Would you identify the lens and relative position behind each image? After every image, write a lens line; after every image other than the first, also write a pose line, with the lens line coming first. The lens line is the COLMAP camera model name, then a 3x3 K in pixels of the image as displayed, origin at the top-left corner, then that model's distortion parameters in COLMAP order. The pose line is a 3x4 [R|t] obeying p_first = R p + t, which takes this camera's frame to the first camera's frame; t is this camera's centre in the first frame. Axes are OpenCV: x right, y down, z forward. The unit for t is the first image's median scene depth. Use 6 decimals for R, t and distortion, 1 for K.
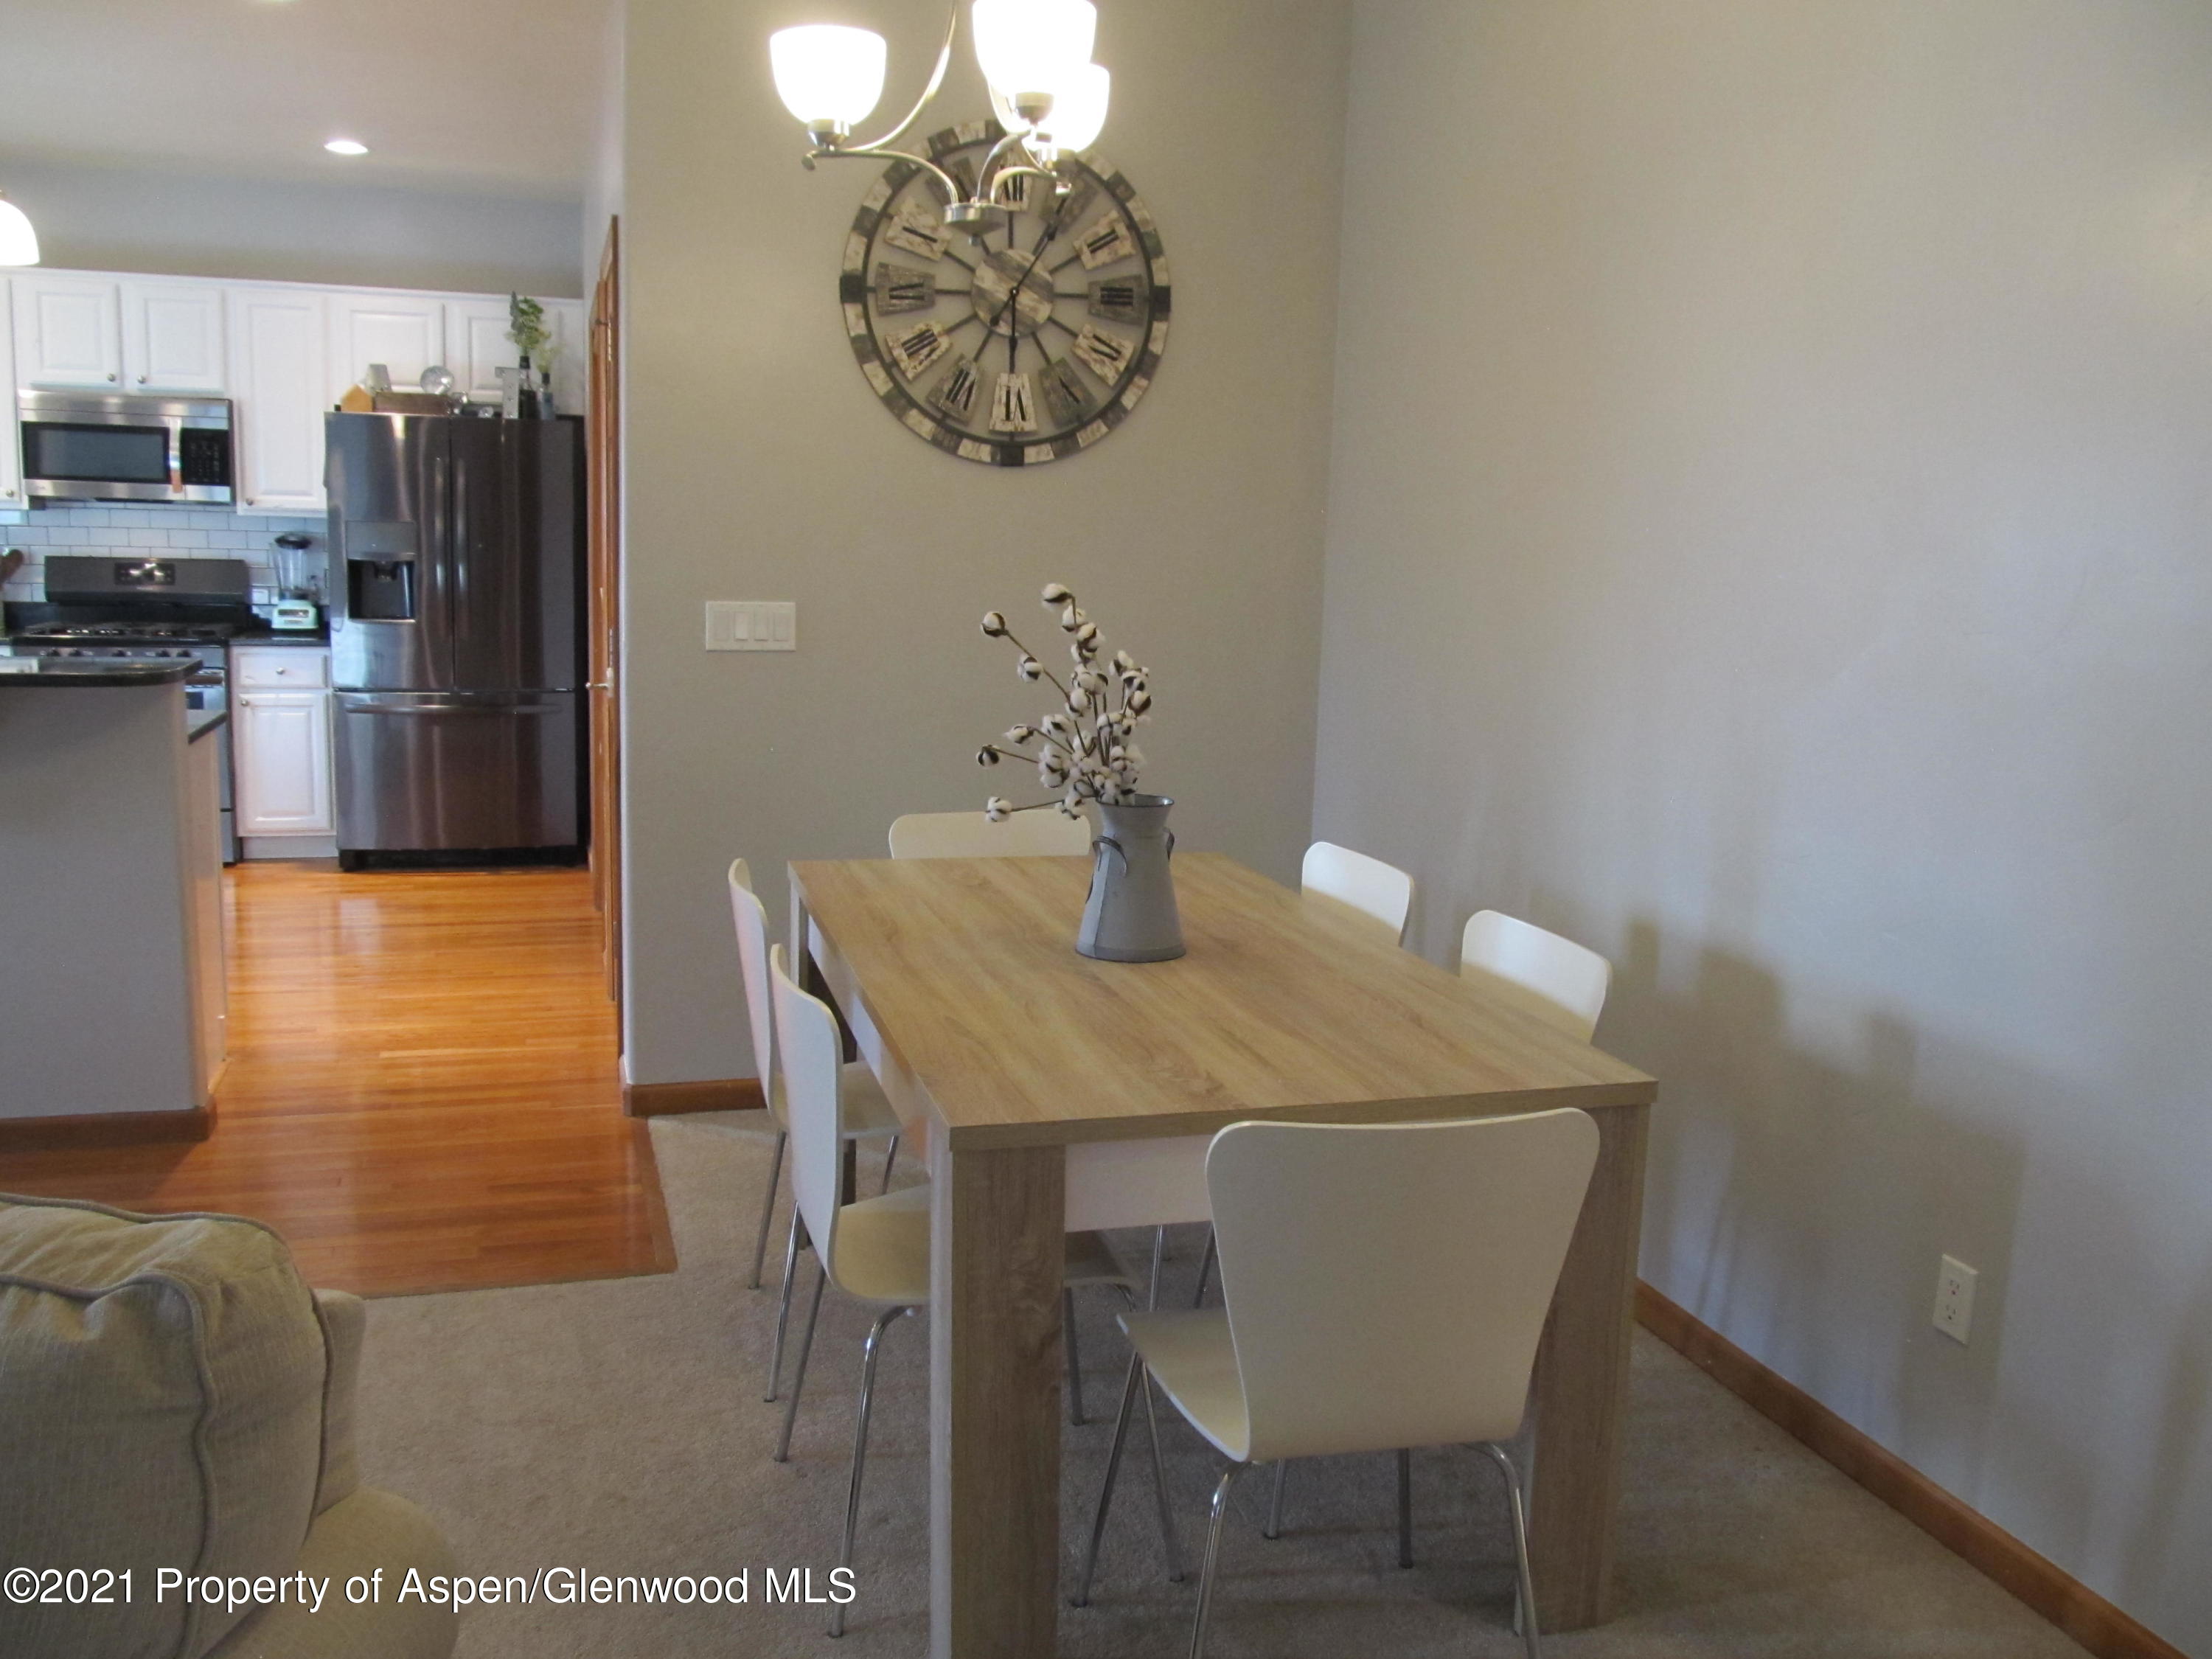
lens RADIAL K [[1831.2, 0, 1113.2], [0, 1831.2, 836.6], [0, 0, 1]] dist [-0.066998, 0.038472]
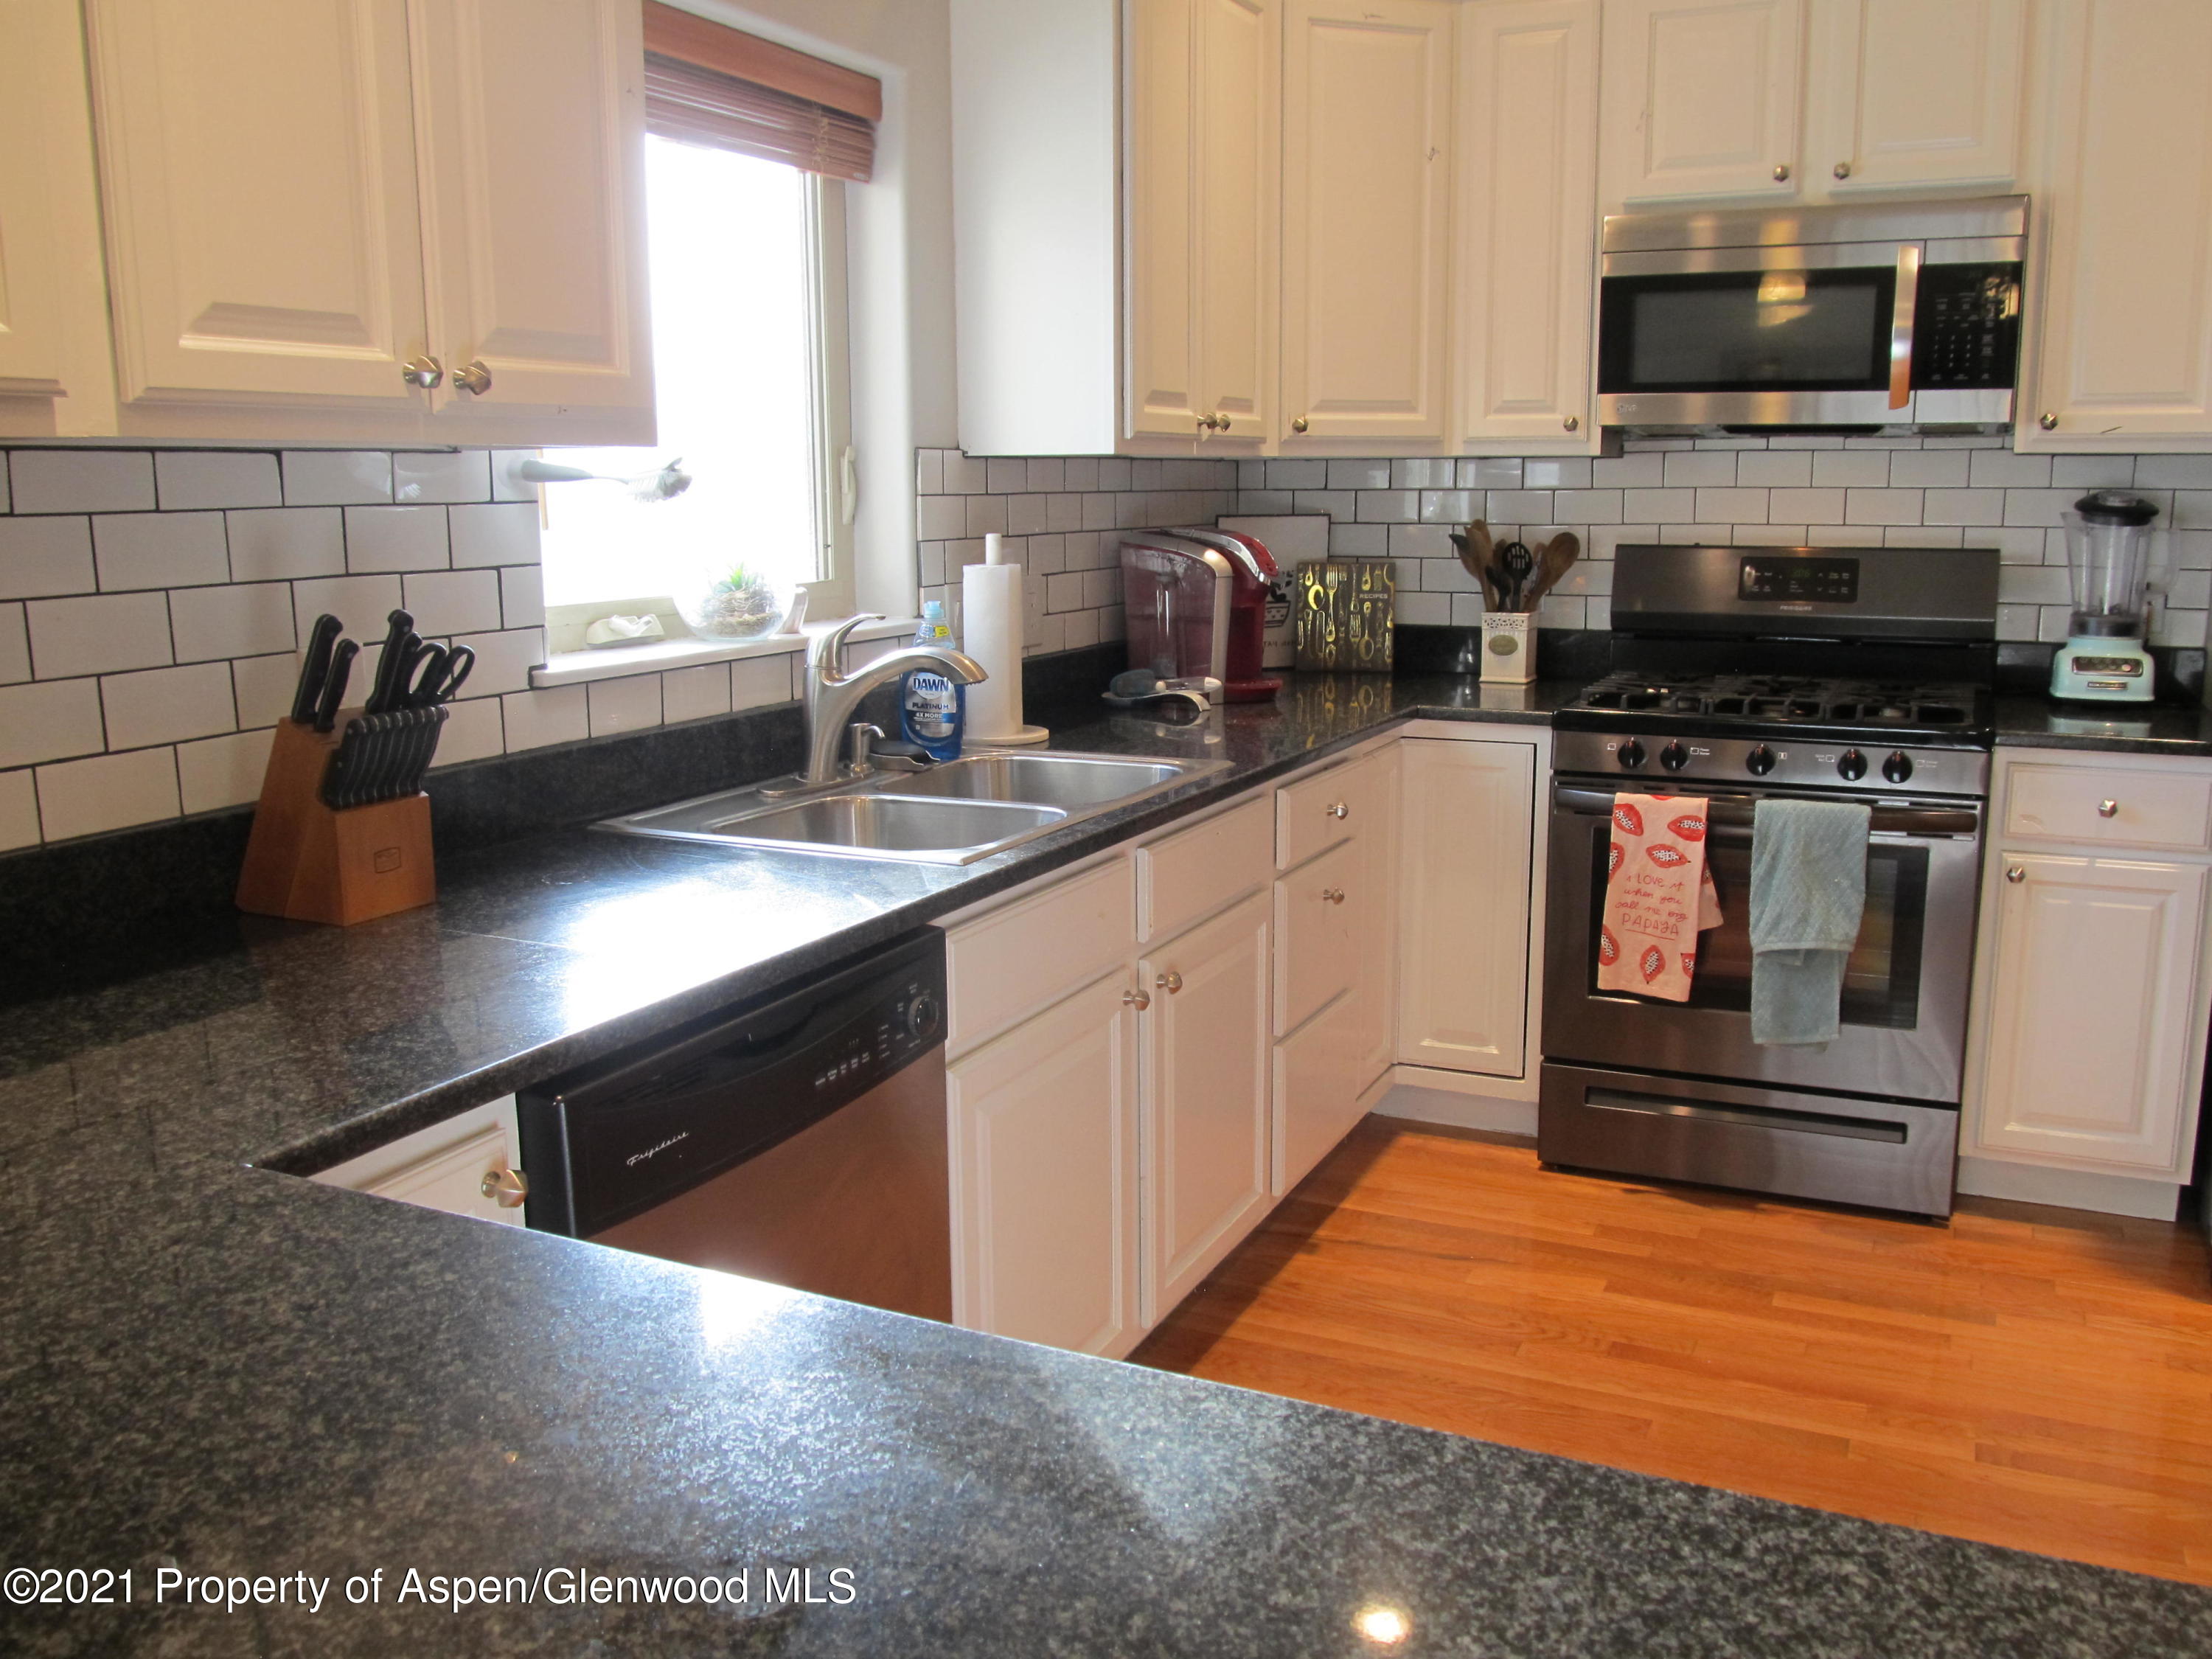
lens RADIAL K [[1824.4, 0, 1114.5], [0, 1824.4, 832.1], [0, 0, 1]] dist [-0.064728, 0.028071]
pose [[0.733255, 0.087703, -0.674274, -0.347253], [-0.078186, 0.995944, 0.044518, -0.087006], [0.675443, 0.020076, 0.737138, 0.526112]]
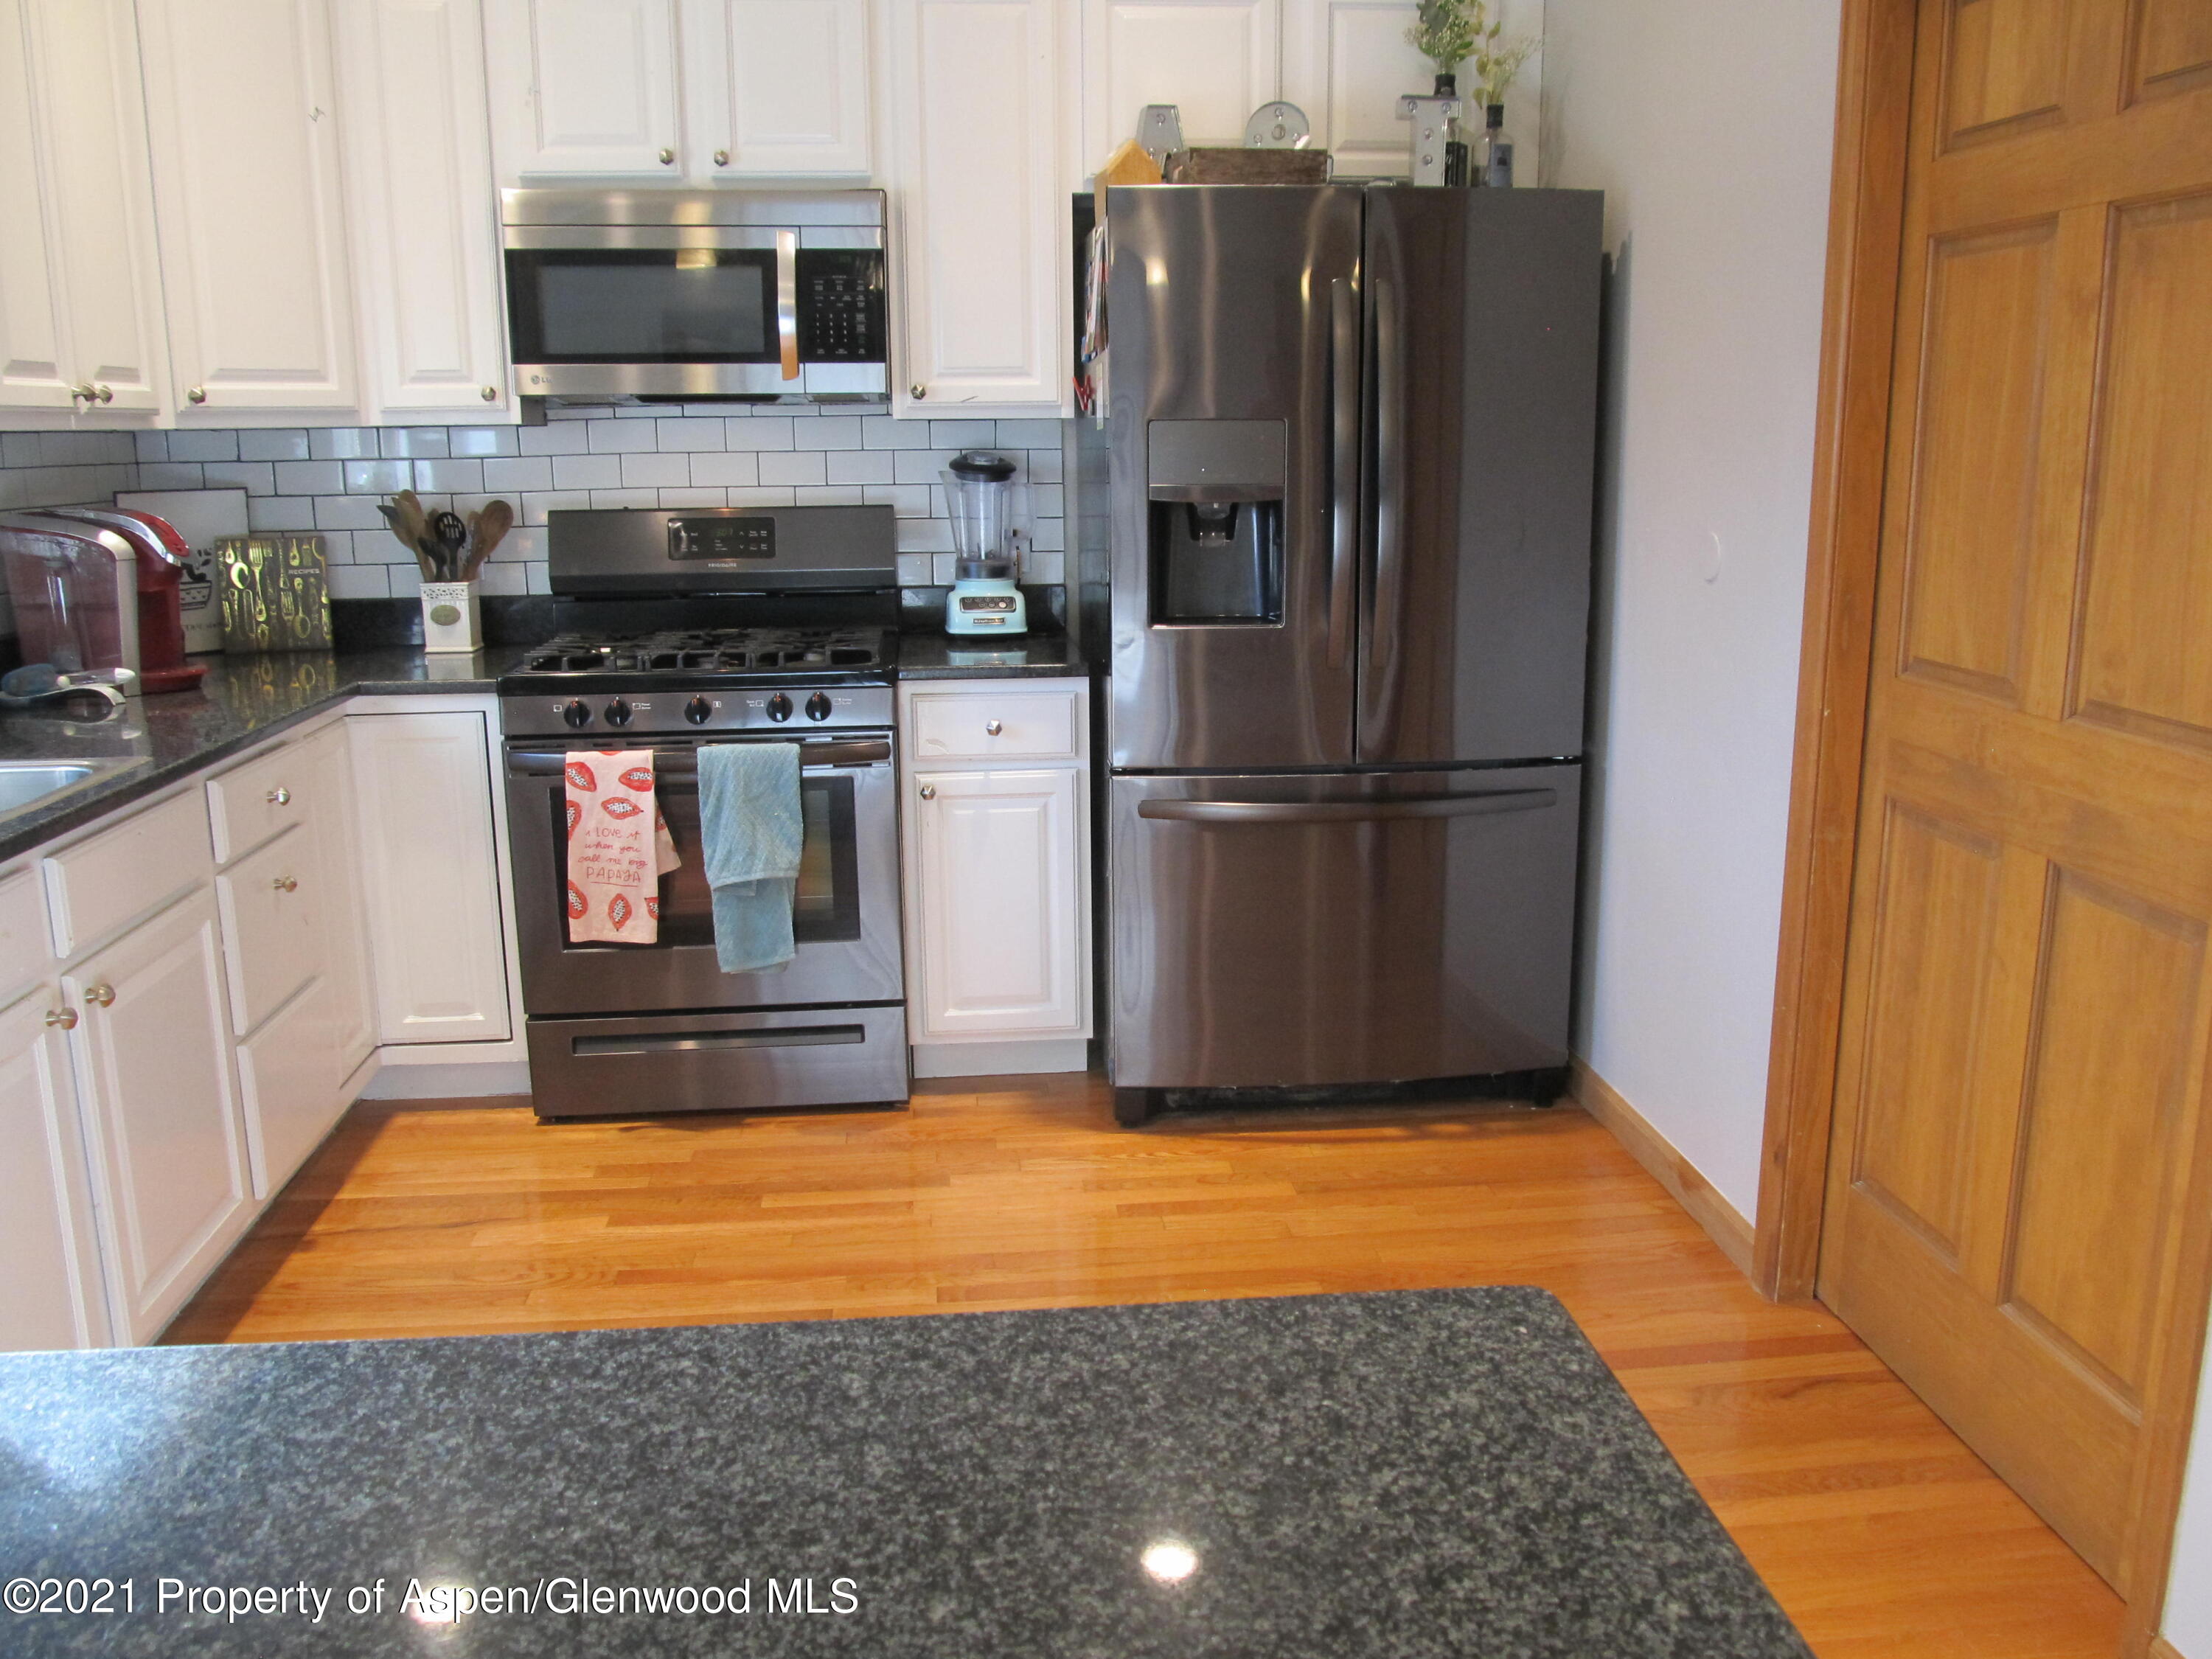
lens RADIAL K [[1831.2, 0, 1113.2], [0, 1831.2, 836.6], [0, 0, 1]] dist [-0.066998, 0.038472]
pose [[0.978012, 0.003802, -0.208513, -0.324335], [0.007051, 0.998659, 0.051284, -0.087830], [0.208428, -0.051626, 0.976674, 0.512227]]
